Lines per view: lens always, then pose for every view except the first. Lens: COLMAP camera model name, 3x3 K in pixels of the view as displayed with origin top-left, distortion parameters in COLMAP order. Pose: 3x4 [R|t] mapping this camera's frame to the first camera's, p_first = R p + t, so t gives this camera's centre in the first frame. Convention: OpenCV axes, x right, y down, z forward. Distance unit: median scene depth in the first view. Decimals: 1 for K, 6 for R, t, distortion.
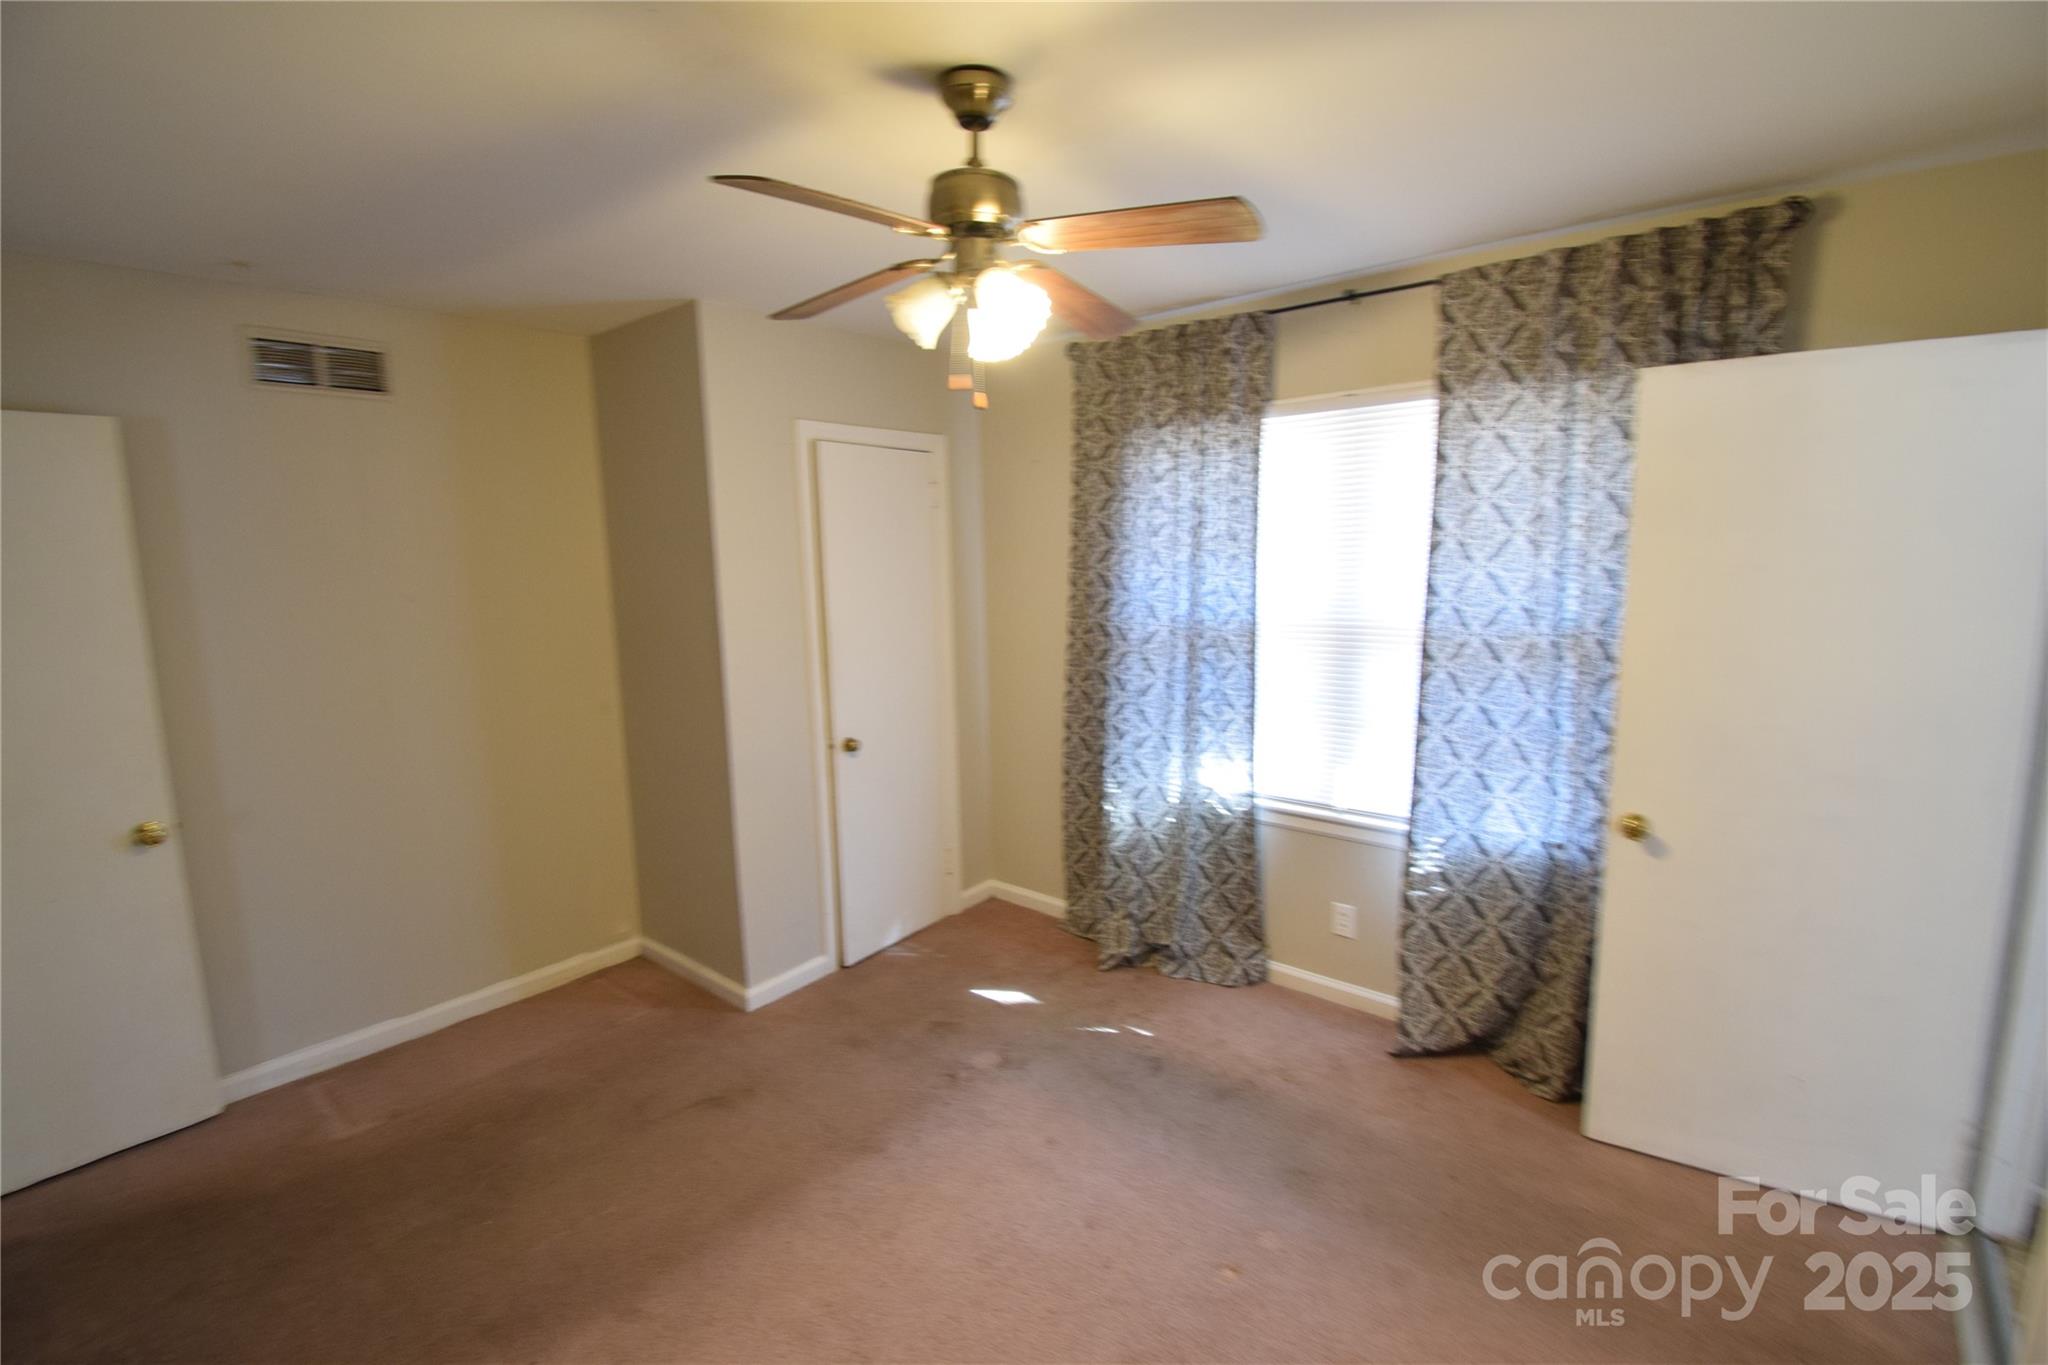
lens RADIAL K [[838.9, 0, 1032.4], [0, 838.9, 660.0], [0, 0, 1]] dist [0.001881, -0.013108]
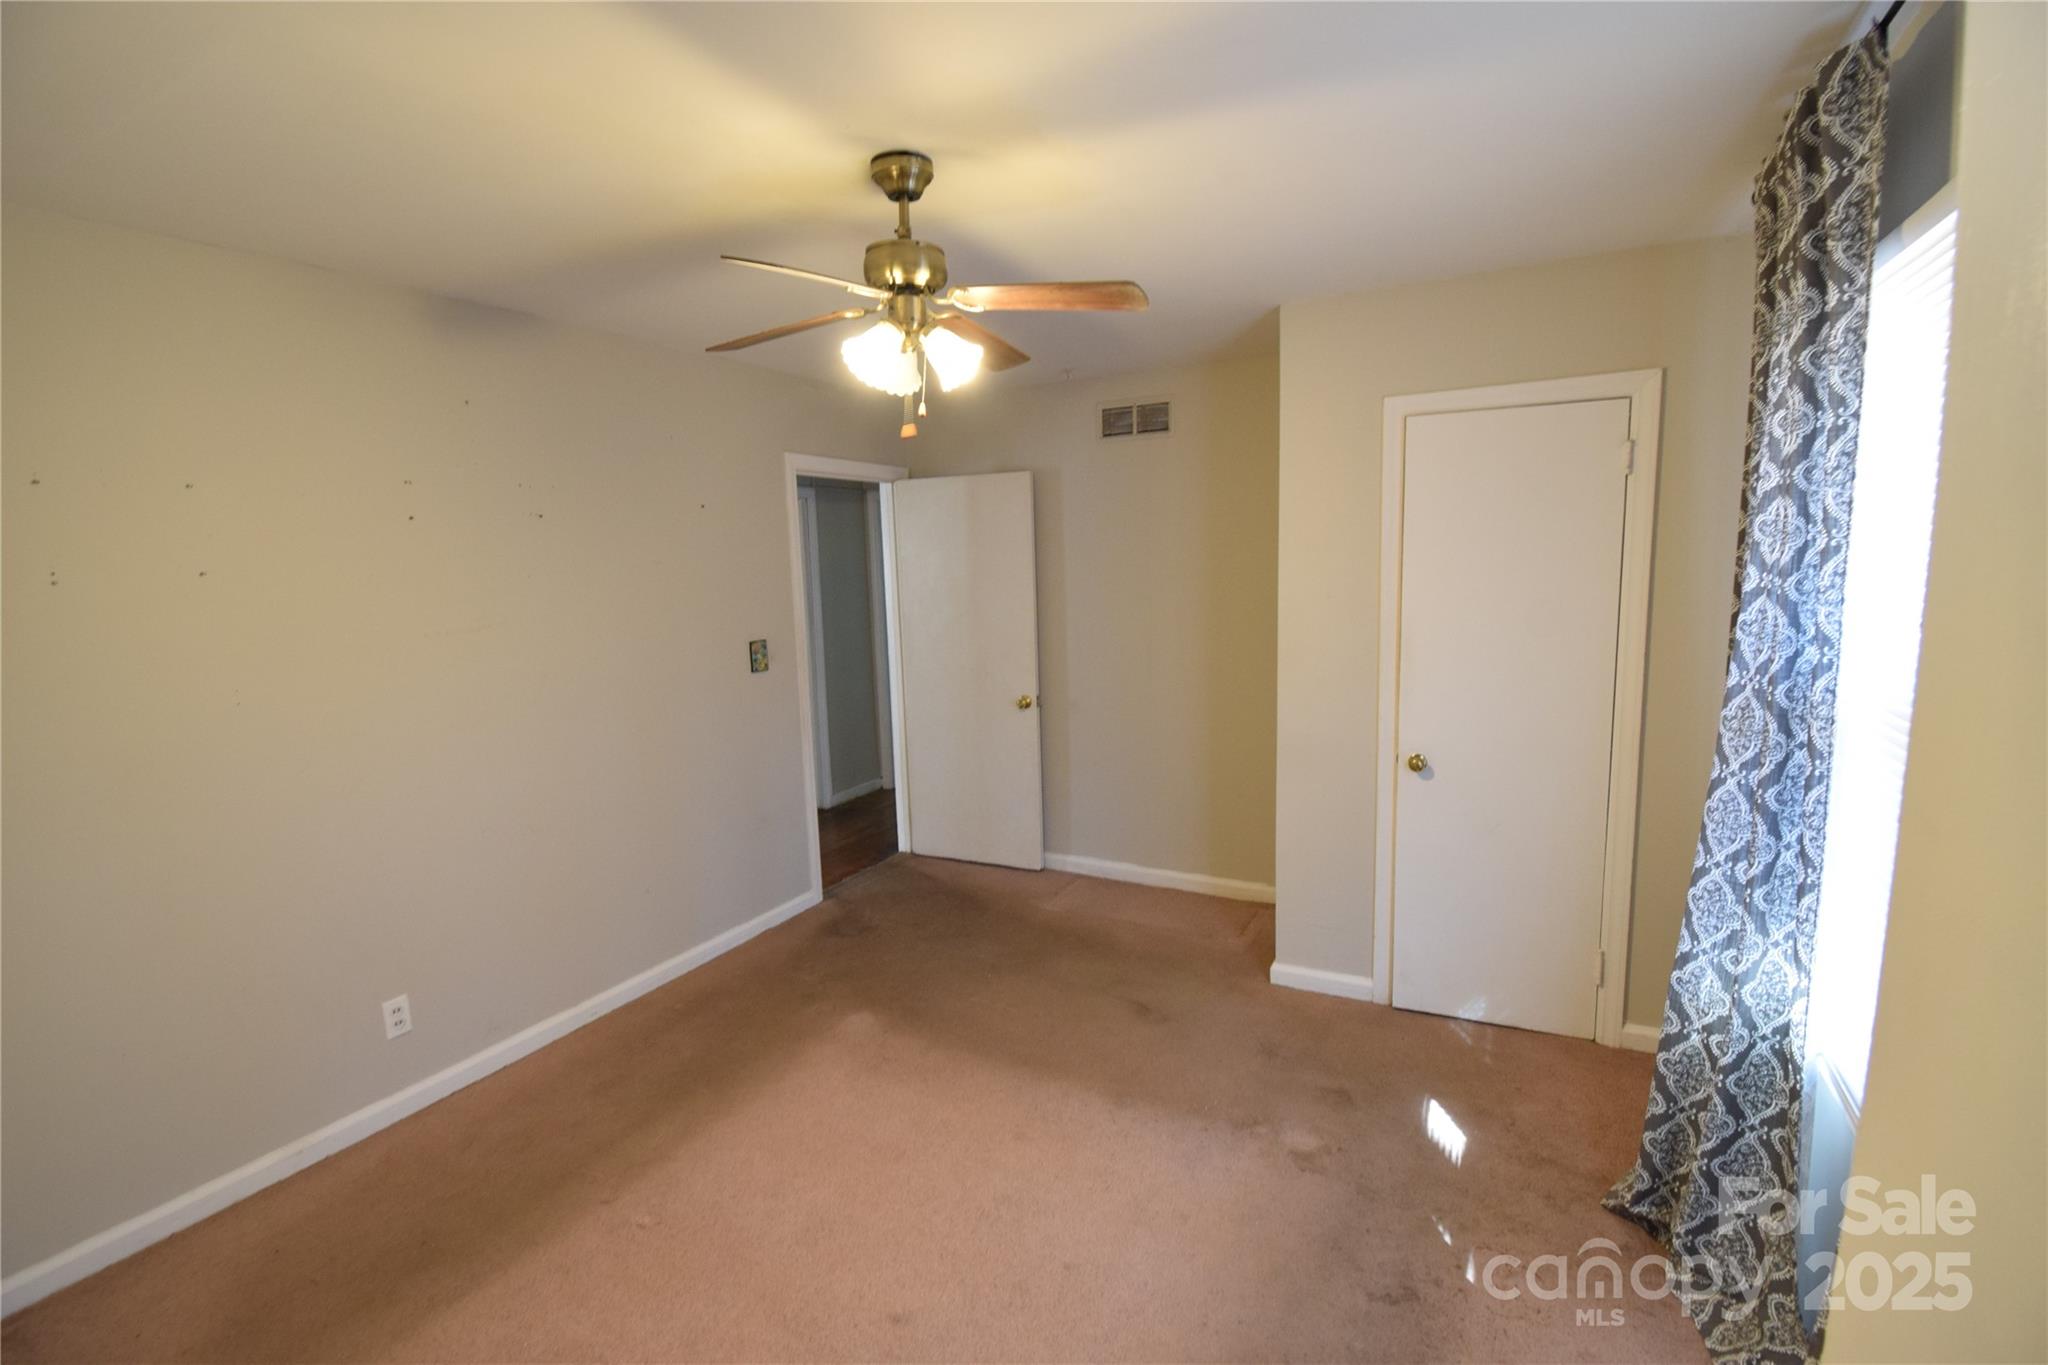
lens RADIAL K [[838.9, 0, 1032.4], [0, 838.9, 660.0], [0, 0, 1]] dist [0.001881, -0.013108]
pose [[0.257380, 0.129969, -0.957530, 0.594779], [-0.101374, 0.989077, 0.107002, -0.068963], [0.960978, 0.069528, 0.267744, 0.446591]]
